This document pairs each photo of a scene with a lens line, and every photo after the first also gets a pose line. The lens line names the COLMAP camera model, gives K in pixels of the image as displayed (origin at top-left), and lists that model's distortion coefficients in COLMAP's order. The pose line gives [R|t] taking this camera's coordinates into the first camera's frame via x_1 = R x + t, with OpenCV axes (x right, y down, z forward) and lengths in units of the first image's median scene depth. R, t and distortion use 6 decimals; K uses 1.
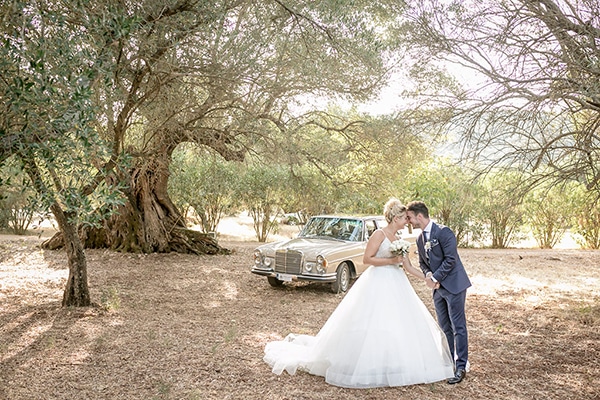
lens RADIAL K [[589.1, 0, 300.0], [0, 589.1, 200.0], [0, 0, 1]] dist [-0.004763, -0.003626]
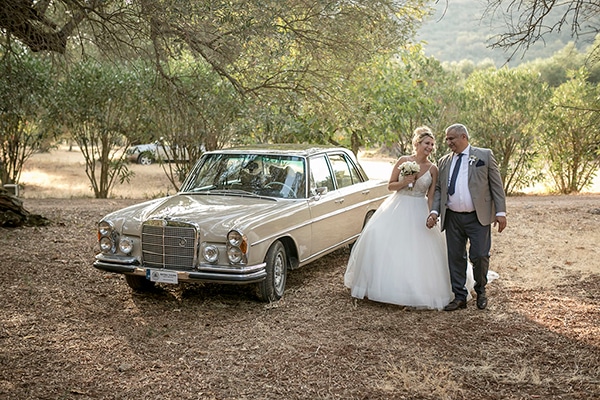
lens RADIAL K [[914.0, 0, 300.0], [0, 914.0, 200.0], [0, 0, 1]] dist [-0.054871, -0.090889]
pose [[0.986959, -0.032343, 0.157691, -0.024163], [0.018763, 0.996044, 0.086861, 0.001142], [-0.159877, -0.082770, 0.983661, 0.172328]]
